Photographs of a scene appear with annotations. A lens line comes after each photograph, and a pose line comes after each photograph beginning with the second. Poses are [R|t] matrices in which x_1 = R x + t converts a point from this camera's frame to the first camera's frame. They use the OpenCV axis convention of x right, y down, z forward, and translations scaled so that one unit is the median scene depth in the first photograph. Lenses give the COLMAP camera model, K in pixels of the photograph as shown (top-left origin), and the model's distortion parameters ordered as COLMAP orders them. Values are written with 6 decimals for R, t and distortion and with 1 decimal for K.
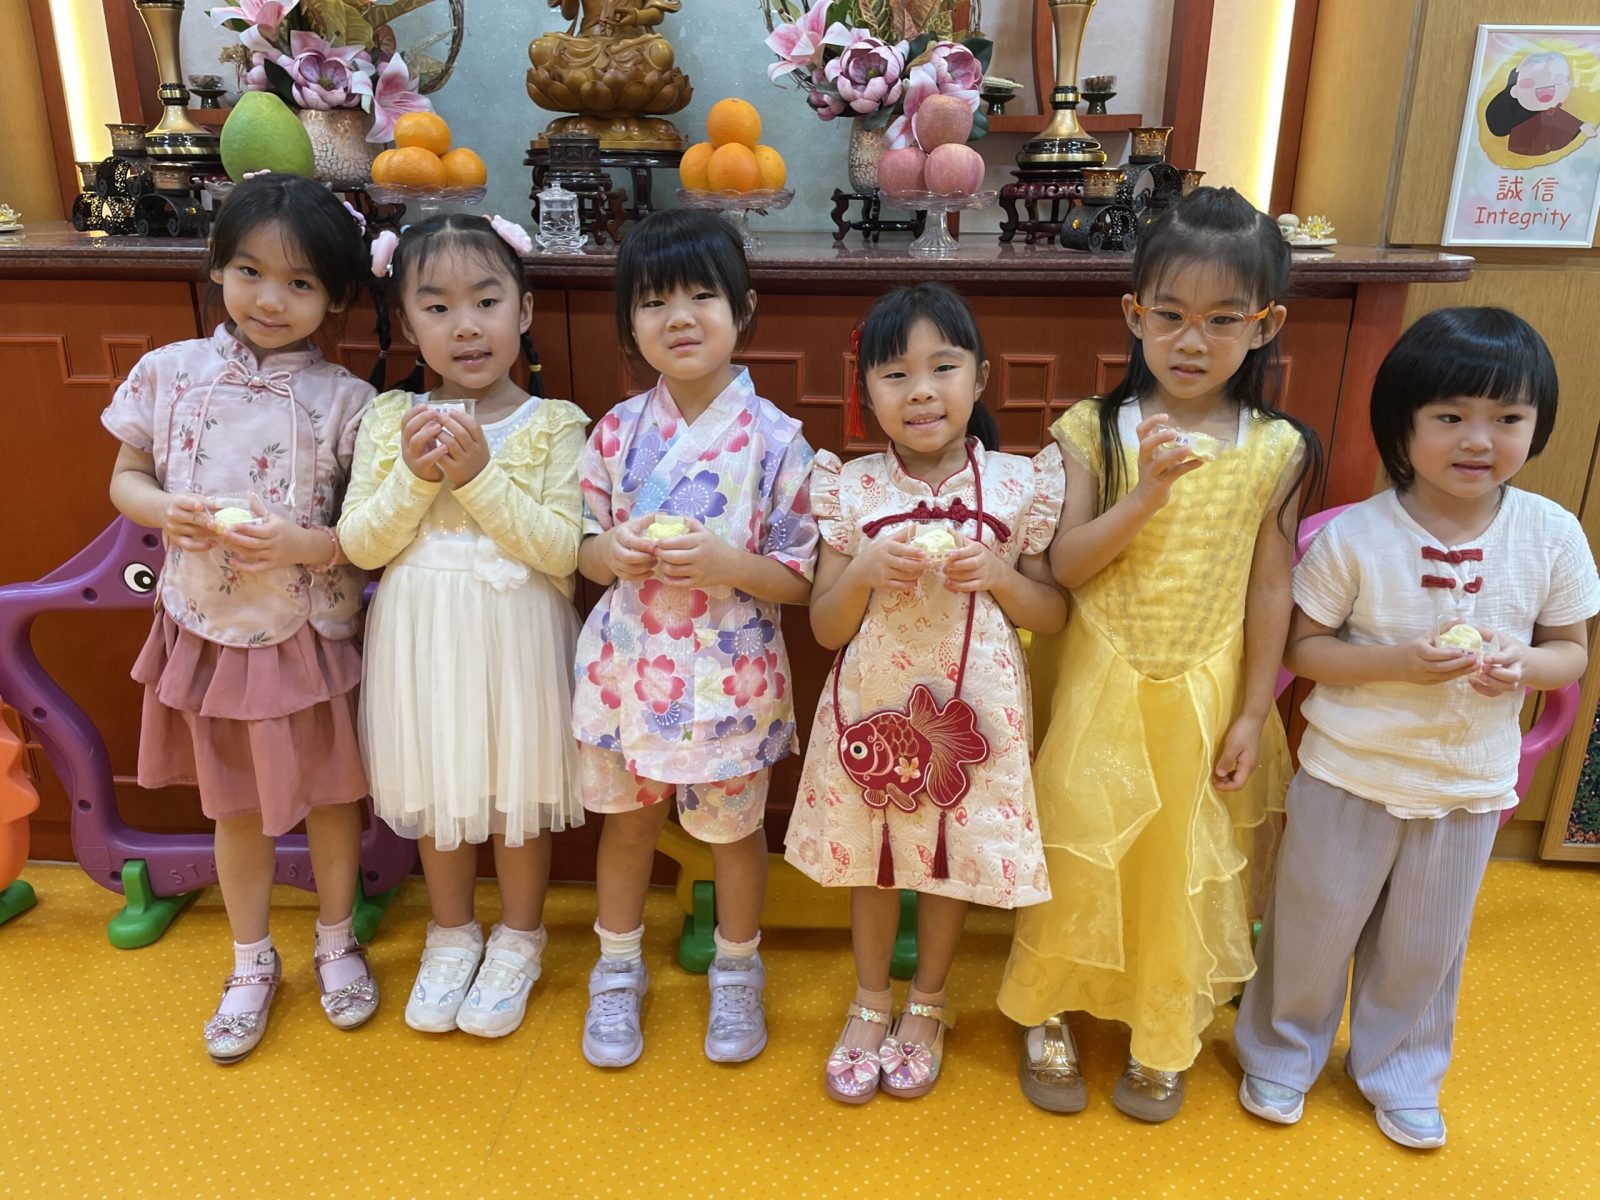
lens RADIAL K [[1193.2, 0, 809.2], [0, 1193.2, 601.8], [0, 0, 1]] dist [0.074598, -0.098322]
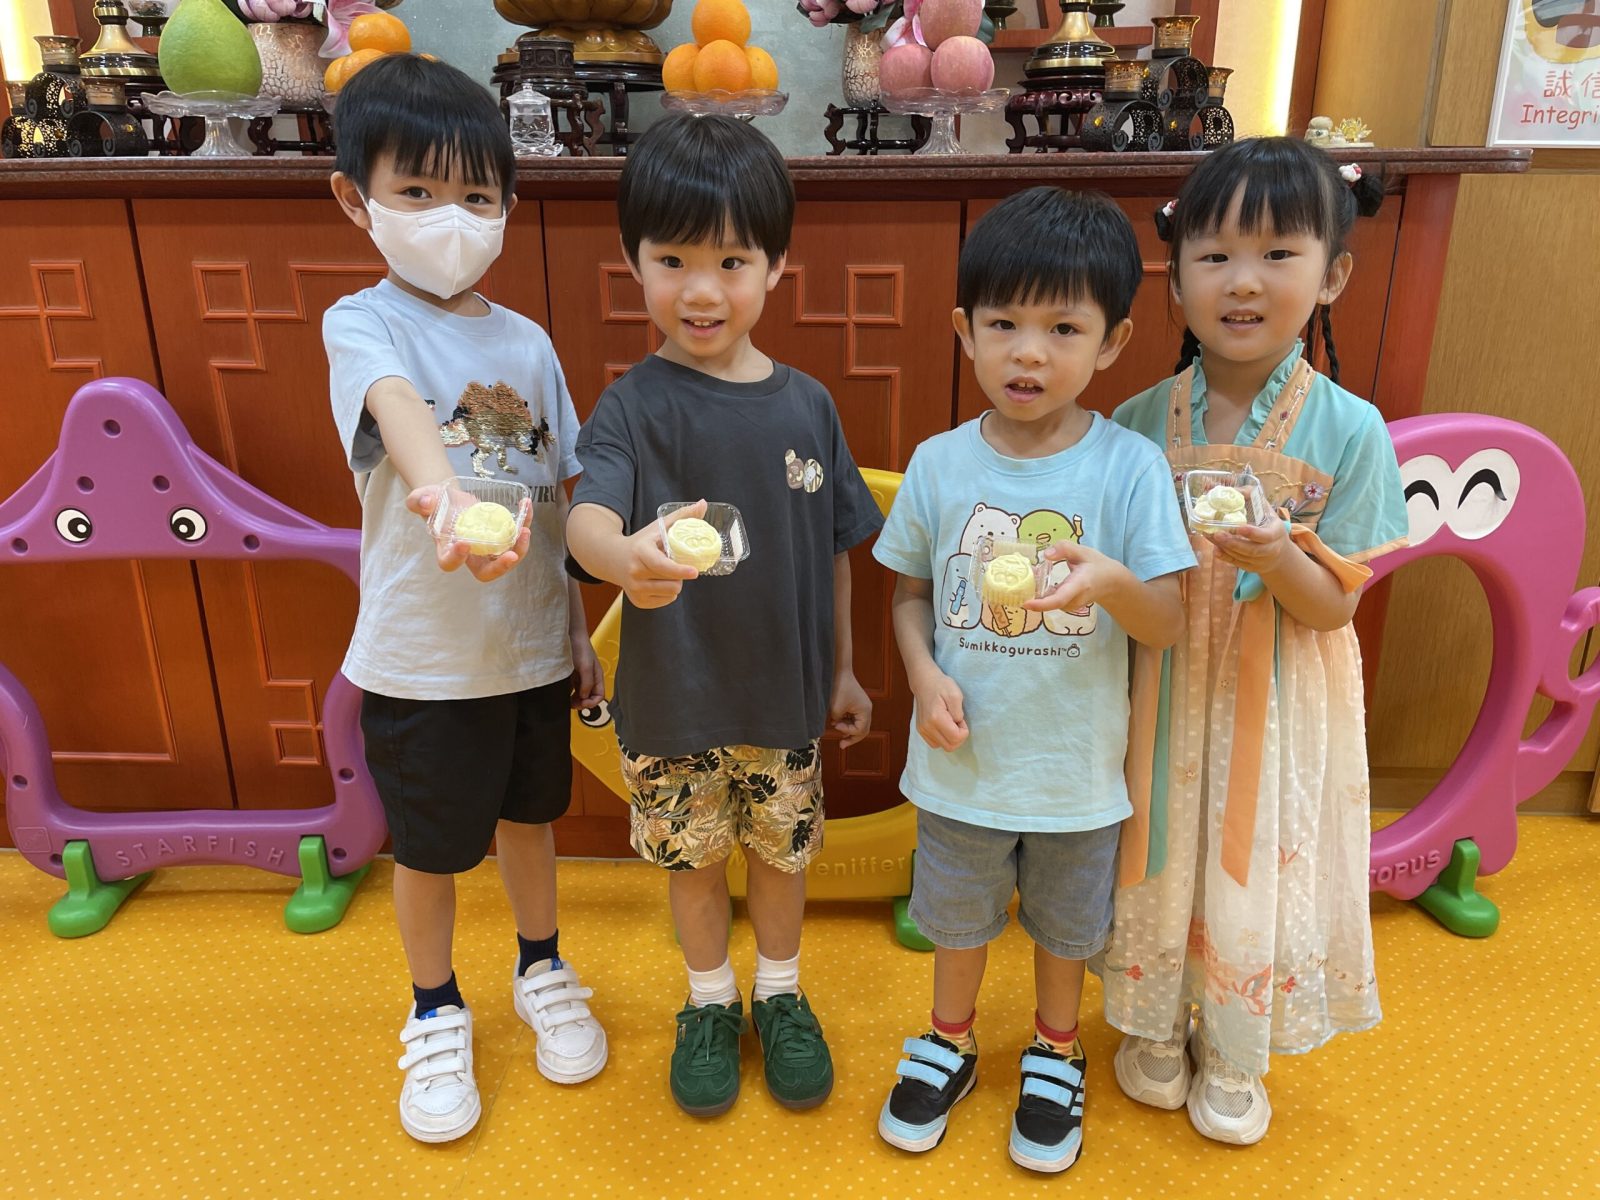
lens RADIAL K [[1190.0, 0, 800.0], [0, 1190.0, 600.0], [0, 0, 1]] dist [0.078471, -0.103058]
pose [[0.999719, -0.017698, 0.015794, -0.023010], [0.017750, 0.999838, -0.003131, 0.043664], [-0.015736, 0.003410, 0.999870, 0.078785]]
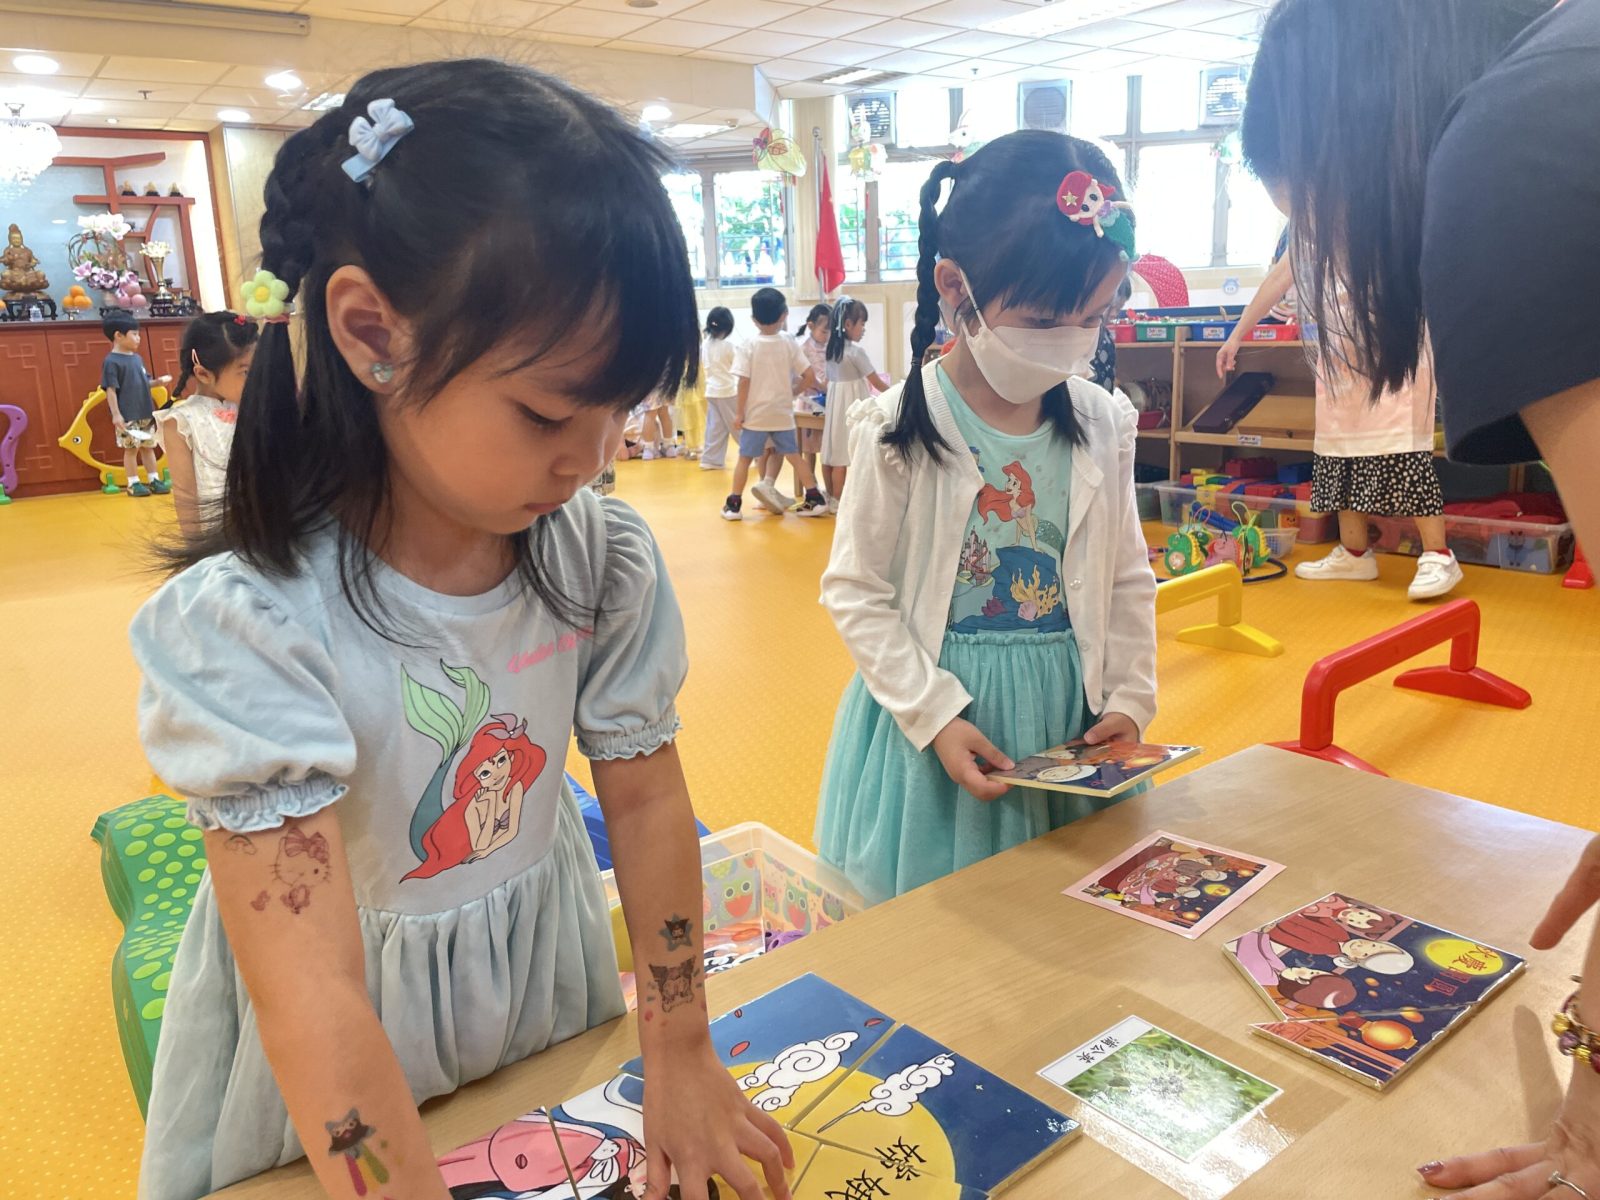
lens RADIAL K [[1190.0, 0, 800.0], [0, 1190.0, 600.0], [0, 0, 1]] dist [0.078471, -0.103058]
pose [[0.754544, -0.183037, 0.630206, -0.926437], [0.256887, 0.966064, -0.026987, 1.278565], [-0.603880, 0.182255, 0.775958, -3.275031]]
